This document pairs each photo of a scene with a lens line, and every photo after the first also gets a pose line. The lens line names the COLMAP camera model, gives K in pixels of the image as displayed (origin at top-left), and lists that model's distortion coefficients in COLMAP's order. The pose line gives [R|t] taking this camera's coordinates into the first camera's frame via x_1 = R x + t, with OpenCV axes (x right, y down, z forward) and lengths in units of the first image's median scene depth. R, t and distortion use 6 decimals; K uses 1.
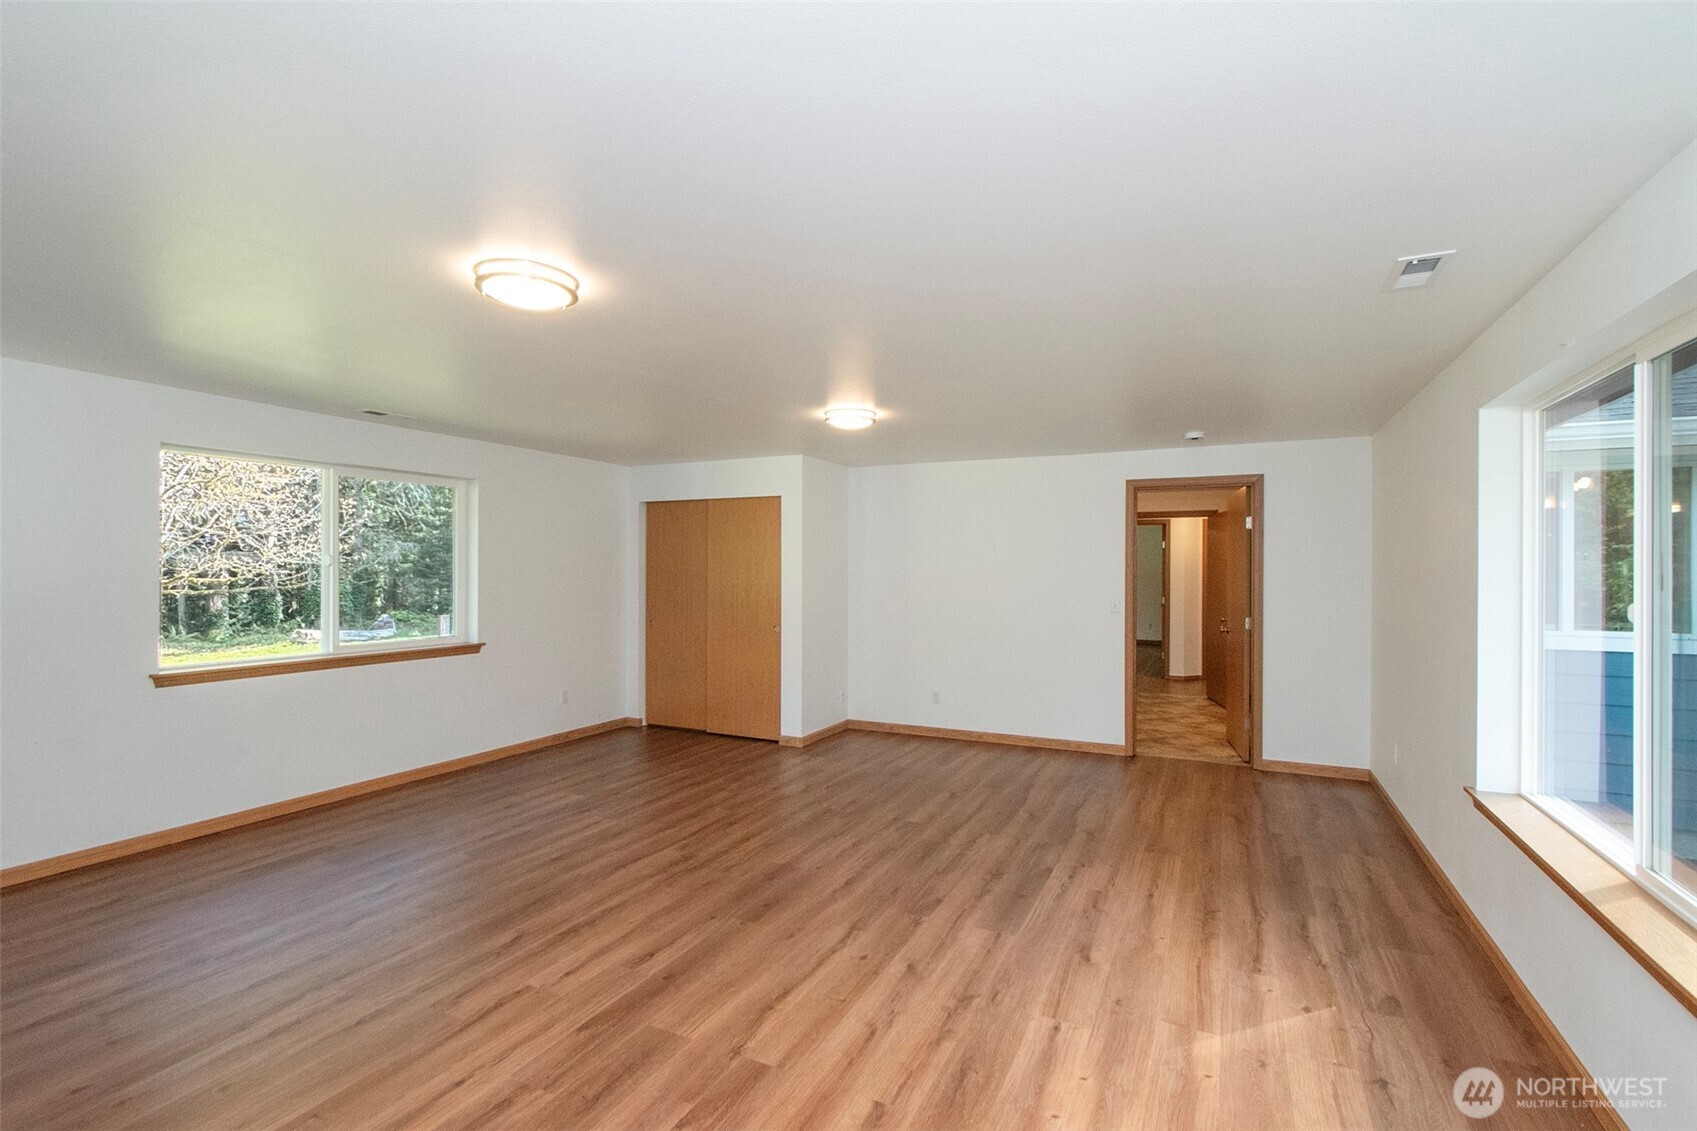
lens RADIAL K [[809.0, 0, 855.0], [0, 809.0, 572.4], [0, 0, 1]] dist [-0.001546, -0.000370]
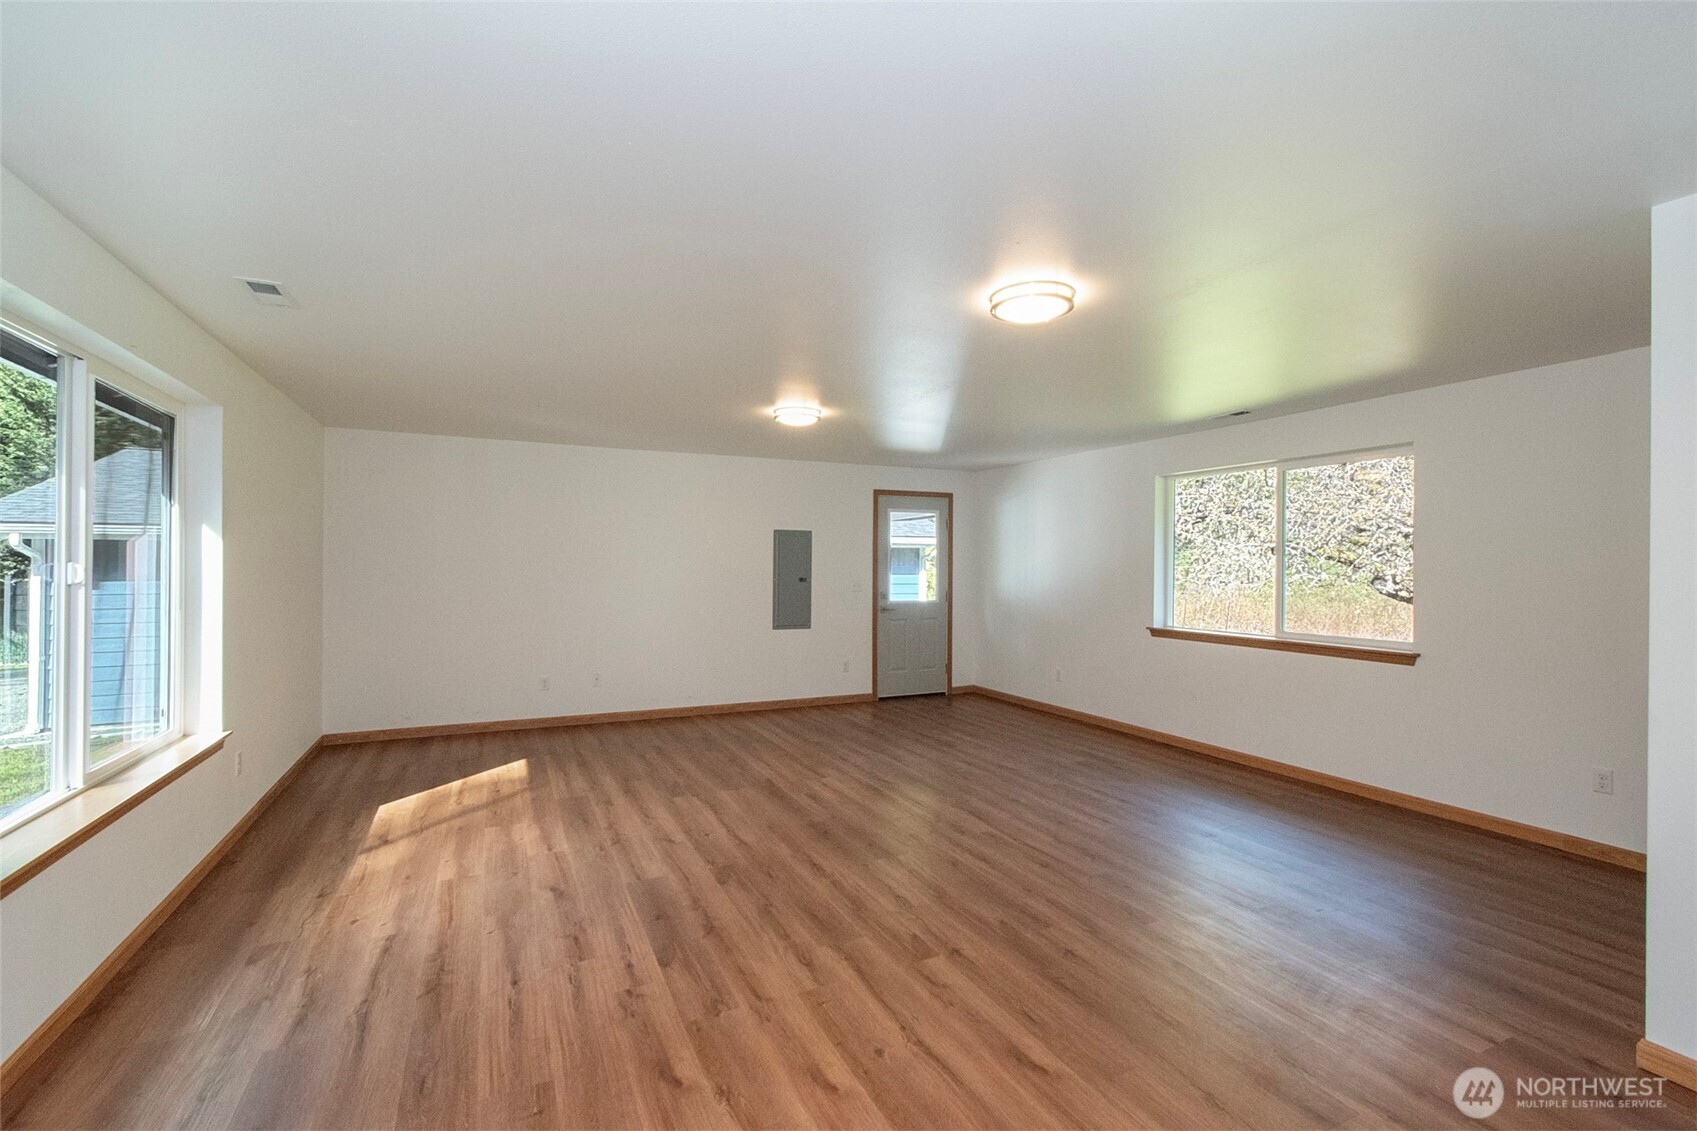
lens RADIAL K [[755.7, 0, 862.5], [0, 755.7, 565.4], [0, 0, 1]] dist [0.000764, 0.000259]
pose [[-0.632594, -0.007921, -0.774443, 0.664924], [-0.013371, 0.999910, 0.000695, 0.009606], [0.774368, 0.010795, -0.632644, 1.587195]]
